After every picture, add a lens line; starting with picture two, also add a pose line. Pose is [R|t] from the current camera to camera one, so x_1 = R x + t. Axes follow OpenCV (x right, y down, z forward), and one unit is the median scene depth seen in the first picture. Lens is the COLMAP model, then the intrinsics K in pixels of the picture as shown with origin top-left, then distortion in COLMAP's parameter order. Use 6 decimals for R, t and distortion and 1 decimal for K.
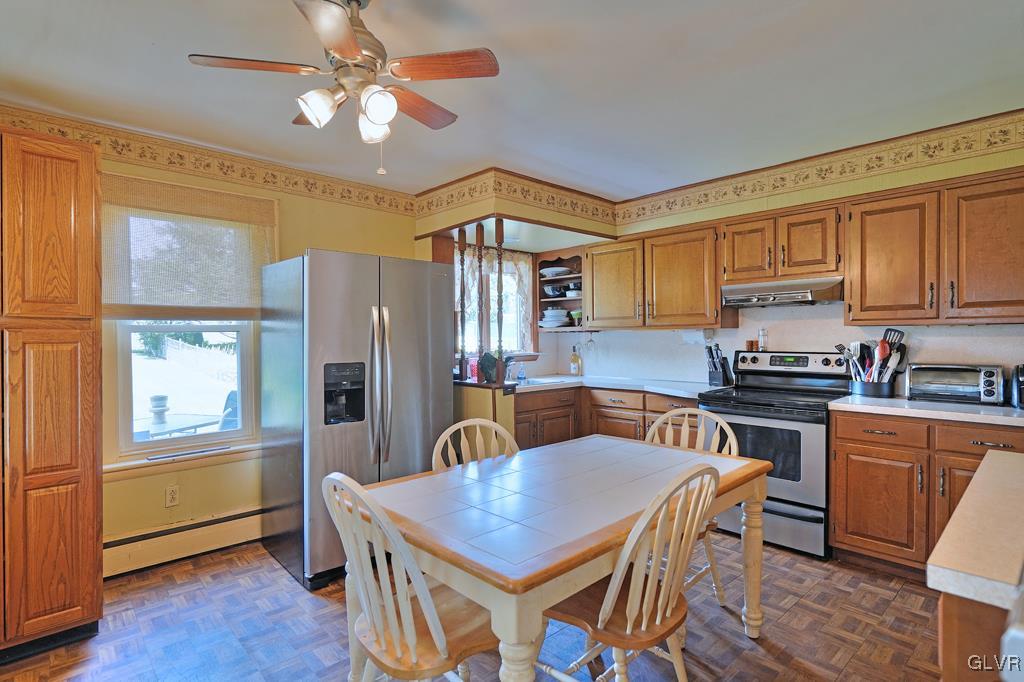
lens RADIAL K [[507.6, 0, 512.6], [0, 507.6, 340.8], [0, 0, 1]] dist [0.004087, 0.000773]
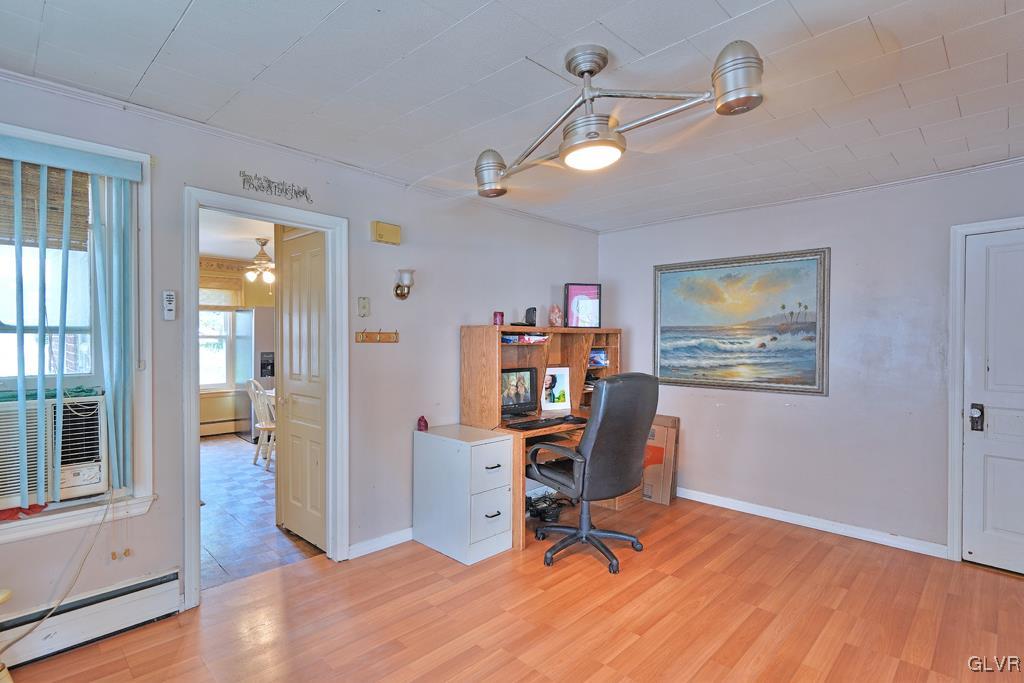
lens RADIAL K [[507.6, 0, 537.0], [0, 507.6, 341.7], [0, 0, 1]] dist [0.004087, 0.000773]
pose [[0.997609, 0.009735, 0.068425, 0.601692], [-0.009378, 0.999941, -0.005530, -0.006361], [-0.068475, 0.004876, 0.997641, -1.177626]]
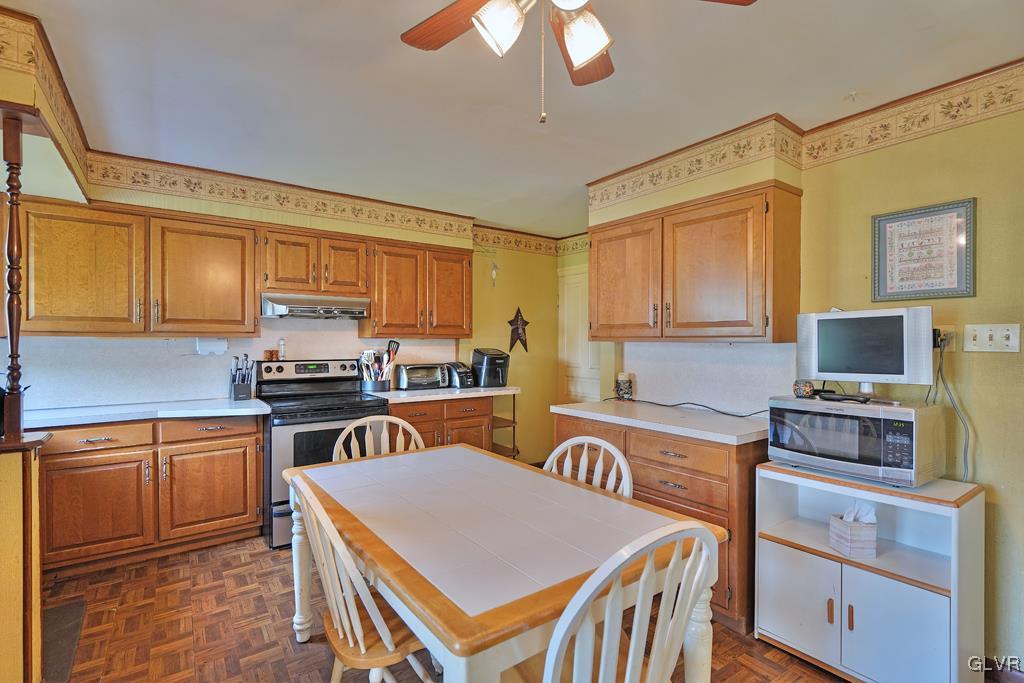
lens RADIAL K [[468.7, 0, 510.1], [0, 468.7, 340.4], [0, 0, 1]] dist [0.006003, 0.001082]
pose [[0.157020, 0.012051, 0.987522, -0.399494], [0.009367, 0.999862, -0.013691, -0.003010], [-0.987551, 0.011400, 0.156886, 0.424746]]
